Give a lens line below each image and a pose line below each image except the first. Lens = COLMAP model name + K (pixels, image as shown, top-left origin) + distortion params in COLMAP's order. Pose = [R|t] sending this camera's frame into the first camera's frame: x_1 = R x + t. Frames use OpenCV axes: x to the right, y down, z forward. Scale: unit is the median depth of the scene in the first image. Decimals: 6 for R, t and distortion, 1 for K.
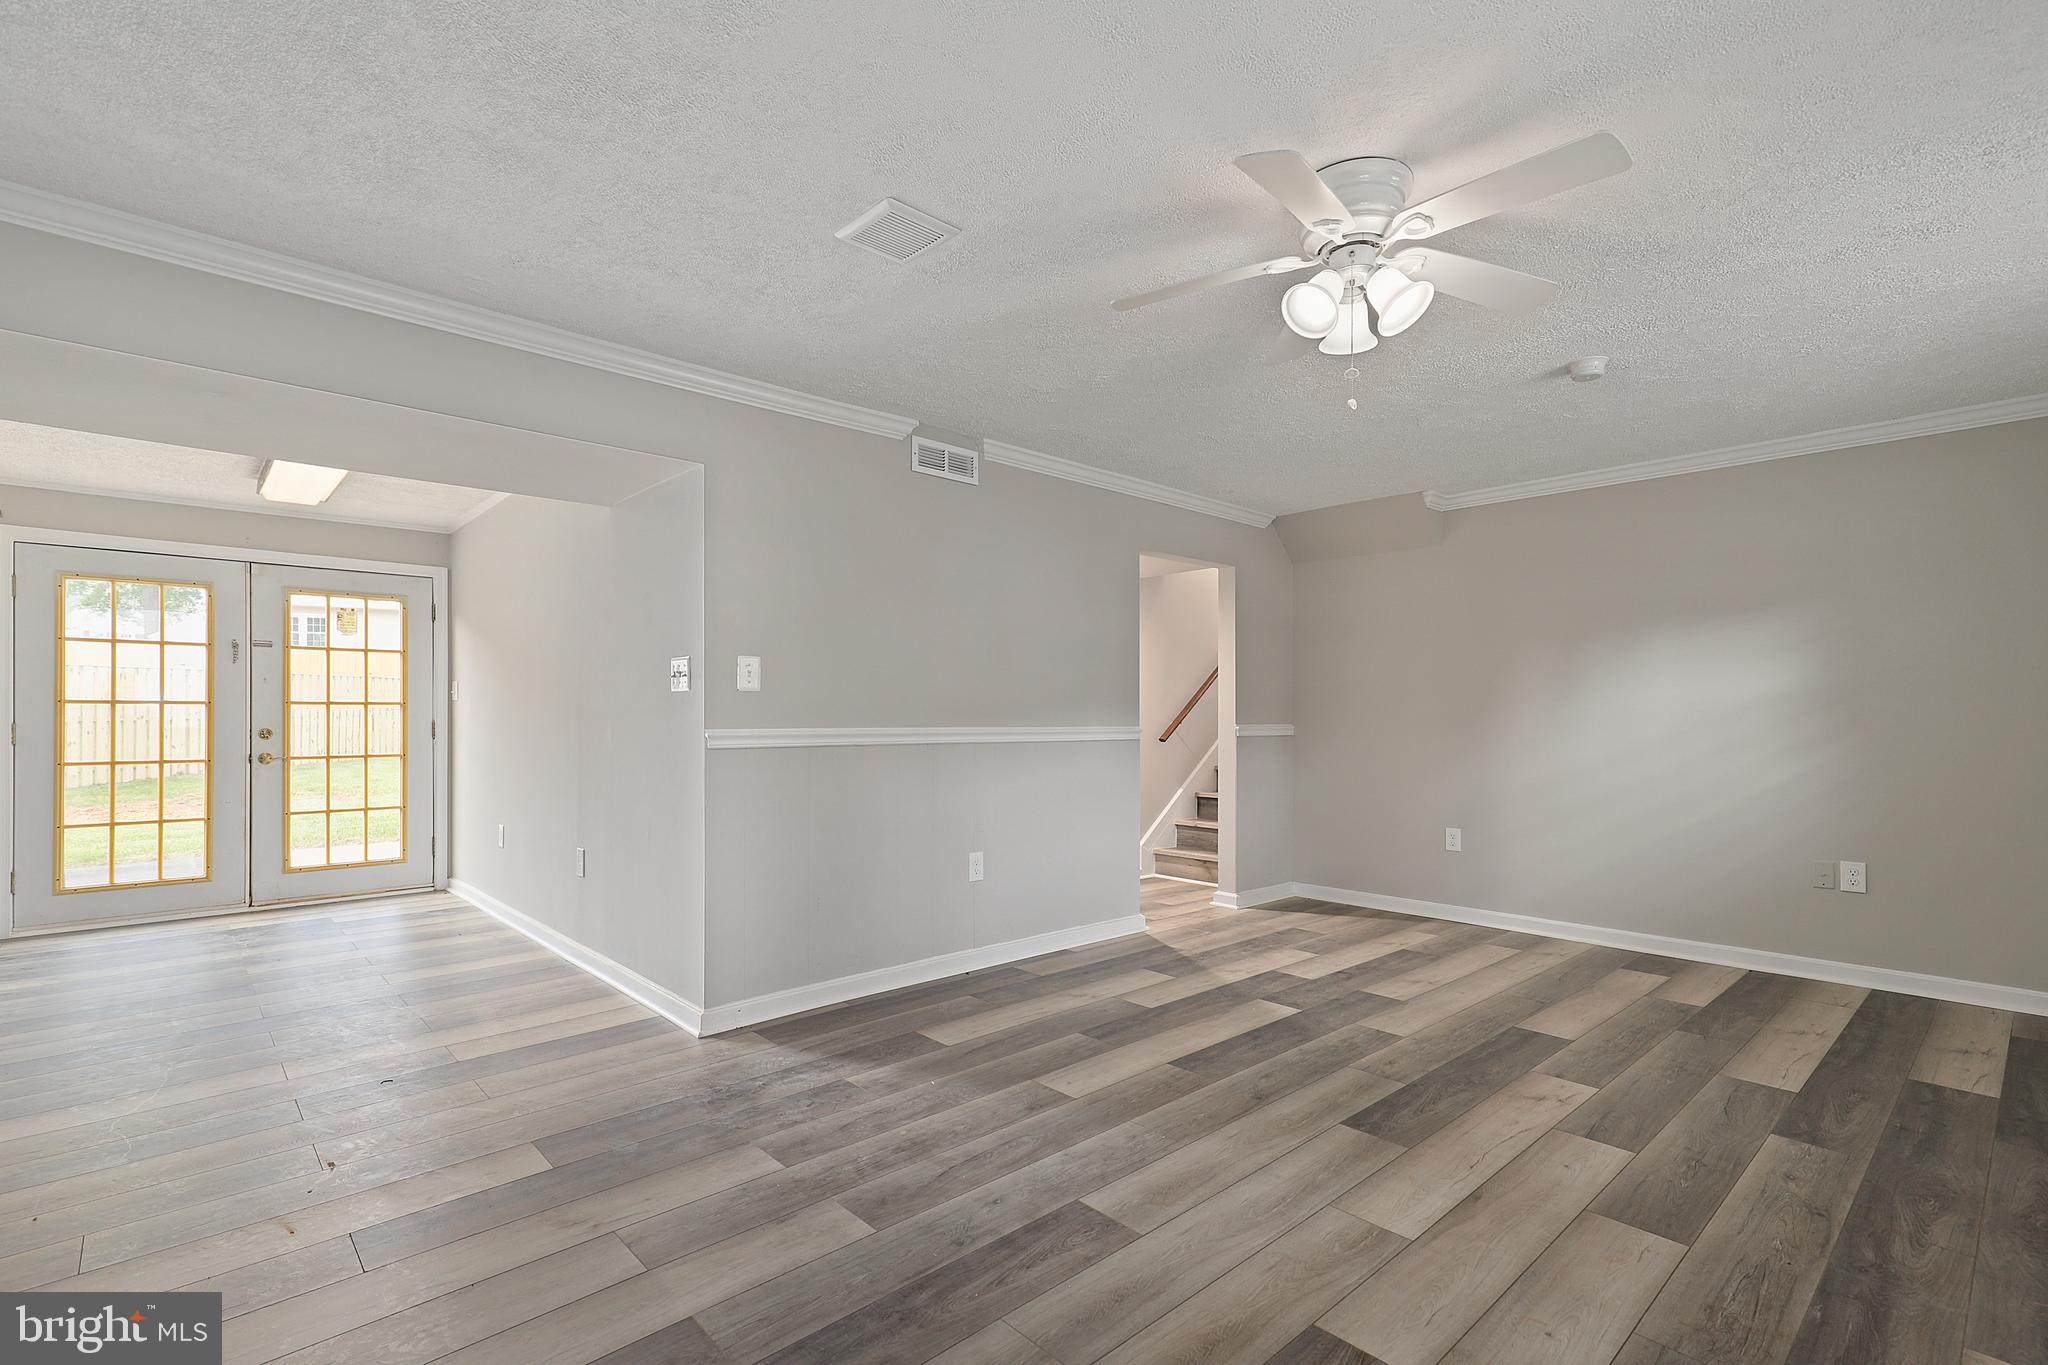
lens RADIAL K [[936.5, 0, 1023.8], [0, 936.5, 709.9], [0, 0, 1]] dist [0.016097, 0.000069]
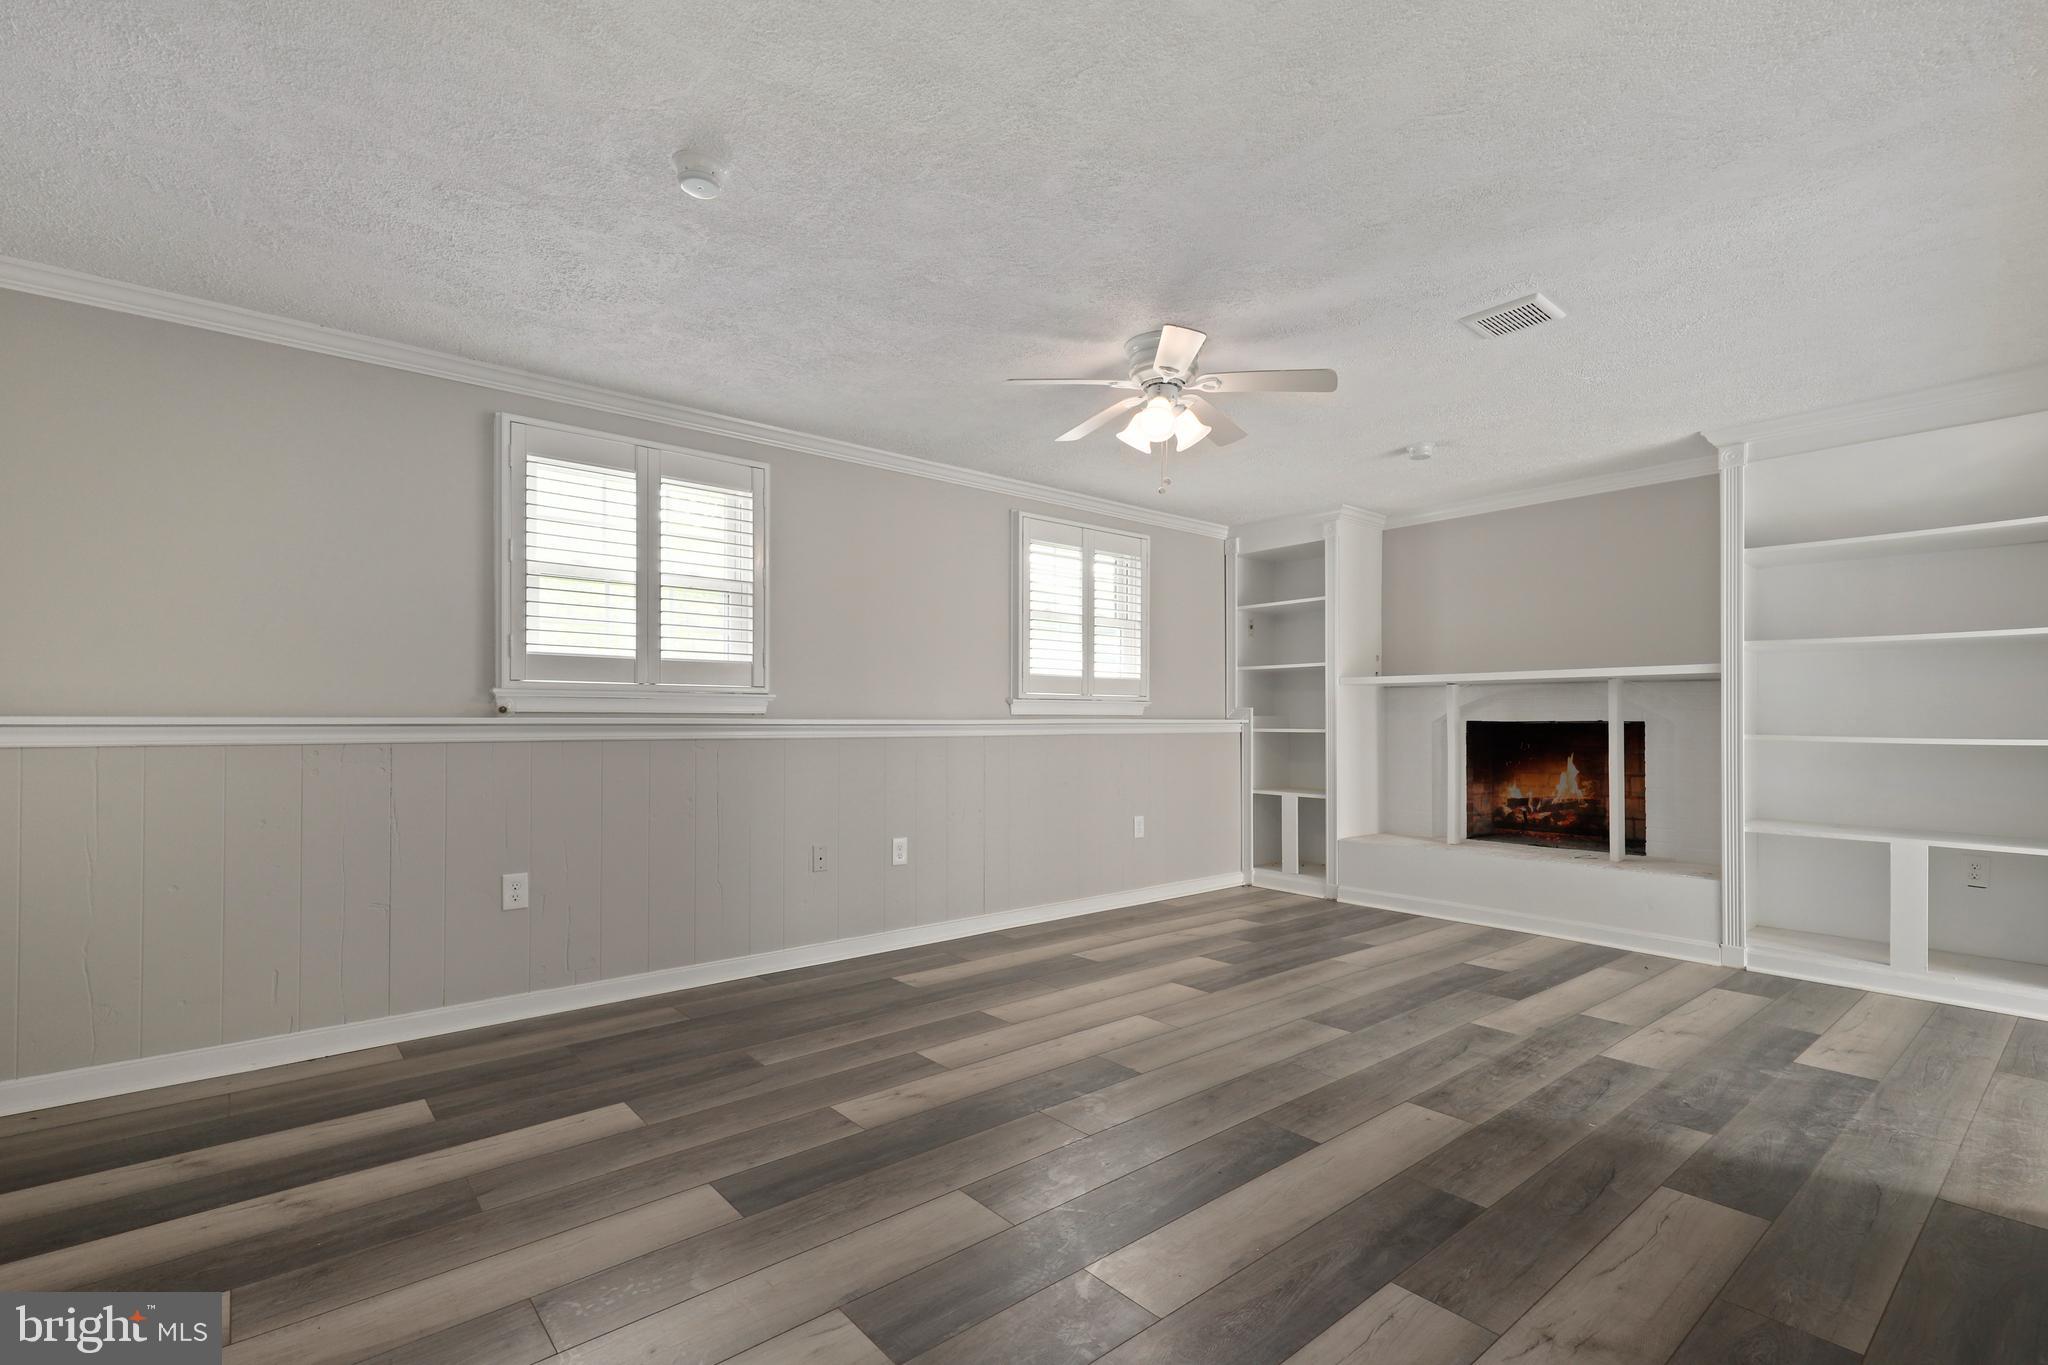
lens RADIAL K [[936.5, 0, 1023.8], [0, 936.5, 709.9], [0, 0, 1]] dist [0.016097, 0.000069]
pose [[-0.999172, -0.002740, 0.040587, 0.396520], [-0.003432, 0.999850, -0.016974, 0.036888], [-0.040534, -0.017099, -0.999032, 1.937719]]
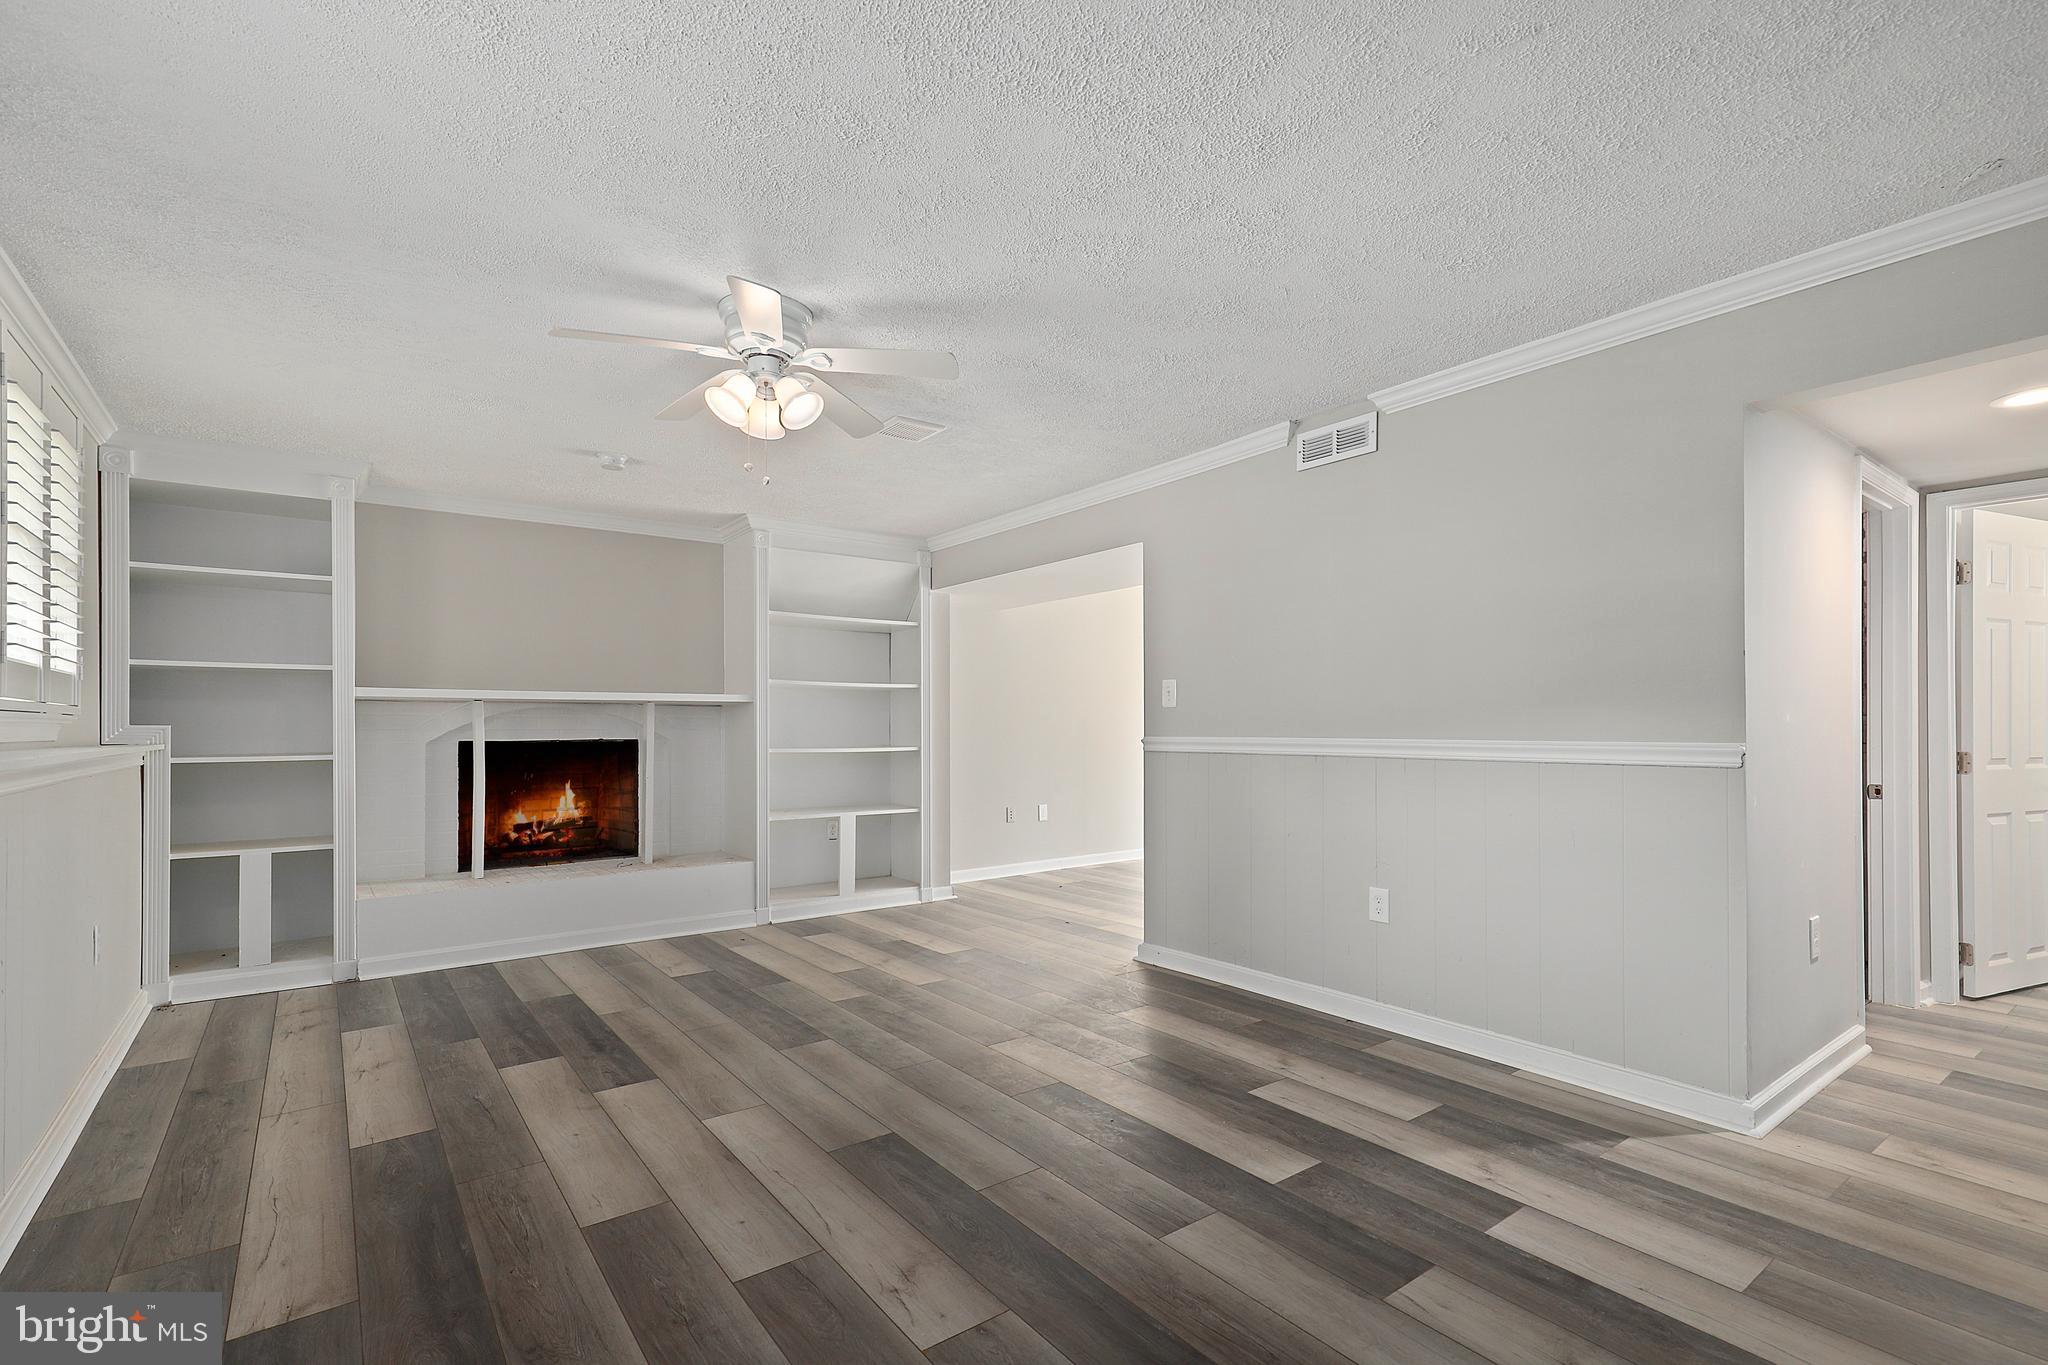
lens RADIAL K [[936.5, 0, 1023.8], [0, 936.5, 709.9], [0, 0, 1]] dist [0.016097, 0.000069]
pose [[-0.099270, -0.017618, -0.994905, 1.229575], [0.010375, 0.999771, -0.018739, 0.008040], [0.995006, -0.012182, -0.099064, 1.151606]]
